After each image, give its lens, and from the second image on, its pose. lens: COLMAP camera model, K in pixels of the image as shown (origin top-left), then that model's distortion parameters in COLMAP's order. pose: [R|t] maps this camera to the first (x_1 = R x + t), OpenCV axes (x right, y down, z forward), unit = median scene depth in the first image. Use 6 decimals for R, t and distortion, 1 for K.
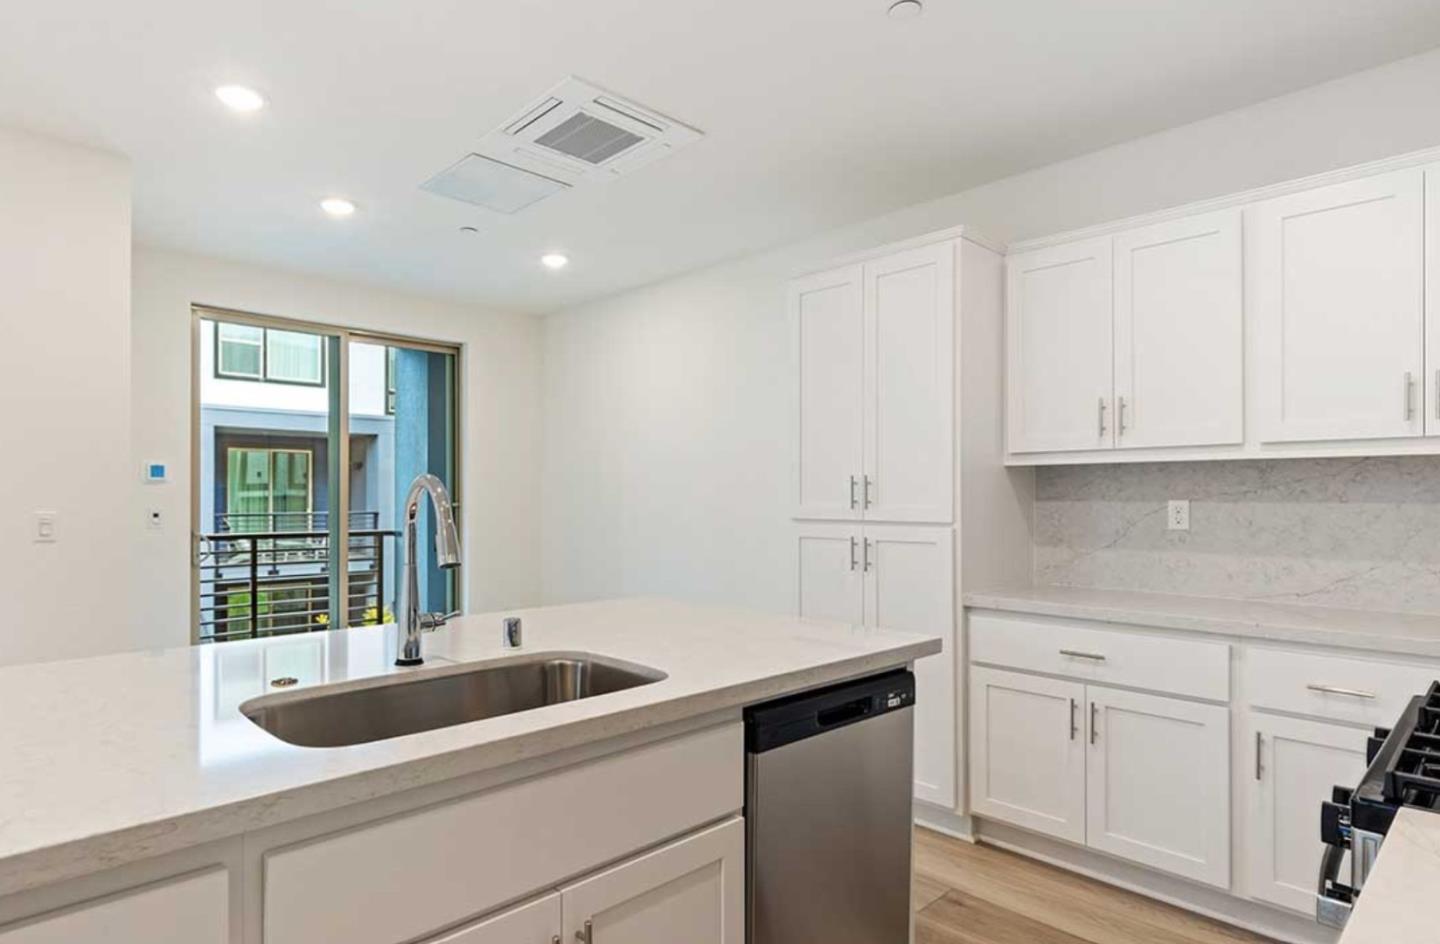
lens RADIAL K [[792.5, 0, 647.5], [0, 792.5, 490.4], [0, 0, 1]] dist [0.007700, 0.000486]
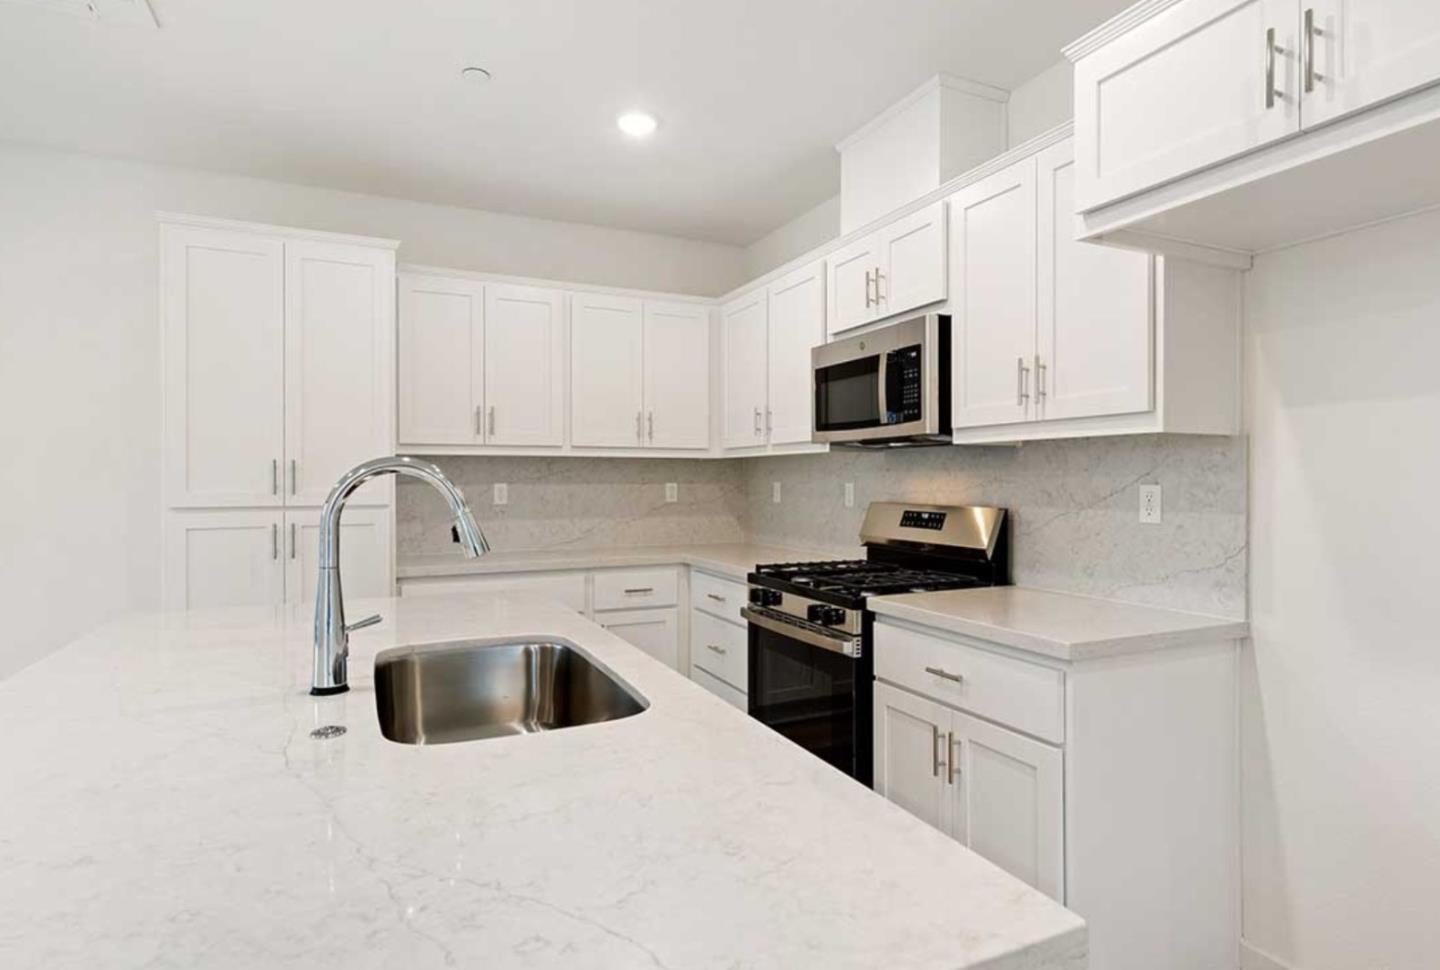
lens RADIAL K [[788.3, 0, 722.3], [0, 788.3, 483.2], [0, 0, 1]] dist [0.008640, 0.001576]
pose [[0.302660, -0.005857, 0.953081, -0.537481], [-0.004580, 0.999961, 0.007600, 0.000015], [-0.953088, -0.006666, 0.302621, 0.218934]]
